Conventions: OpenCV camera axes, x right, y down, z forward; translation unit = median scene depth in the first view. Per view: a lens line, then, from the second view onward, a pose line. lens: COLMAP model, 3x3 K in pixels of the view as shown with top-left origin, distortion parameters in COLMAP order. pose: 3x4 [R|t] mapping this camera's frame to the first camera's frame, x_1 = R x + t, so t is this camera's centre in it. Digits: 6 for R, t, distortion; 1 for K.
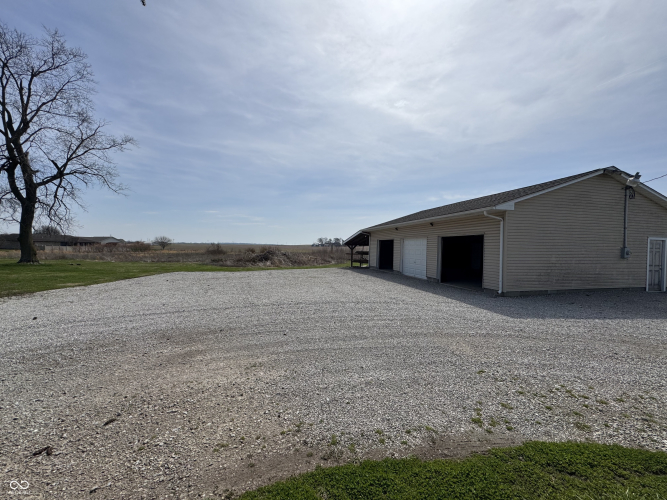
lens RADIAL K [[267.5, 0, 328.0], [0, 267.5, 257.2], [0, 0, 1]] dist [-0.000652, -0.000718]
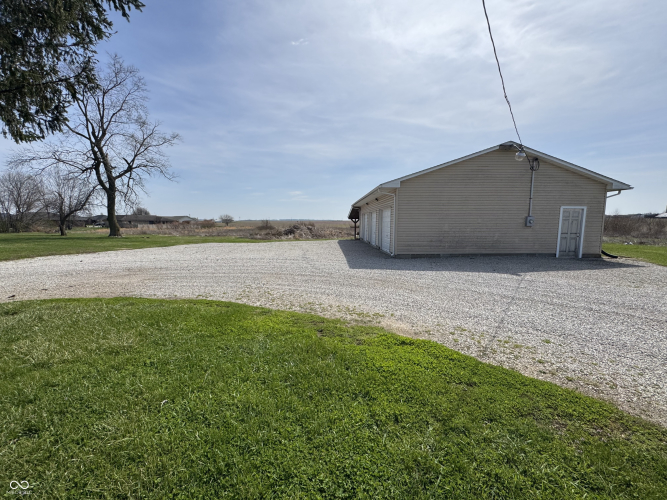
lens RADIAL K [[267.5, 0, 333.2], [0, 267.5, 256.8], [0, 0, 1]] dist [-0.000652, -0.000718]
pose [[0.978733, 0.010594, -0.204865, 0.244850], [0.007913, 0.995973, 0.089308, 0.010518], [0.204986, -0.089030, 0.974707, -0.109088]]
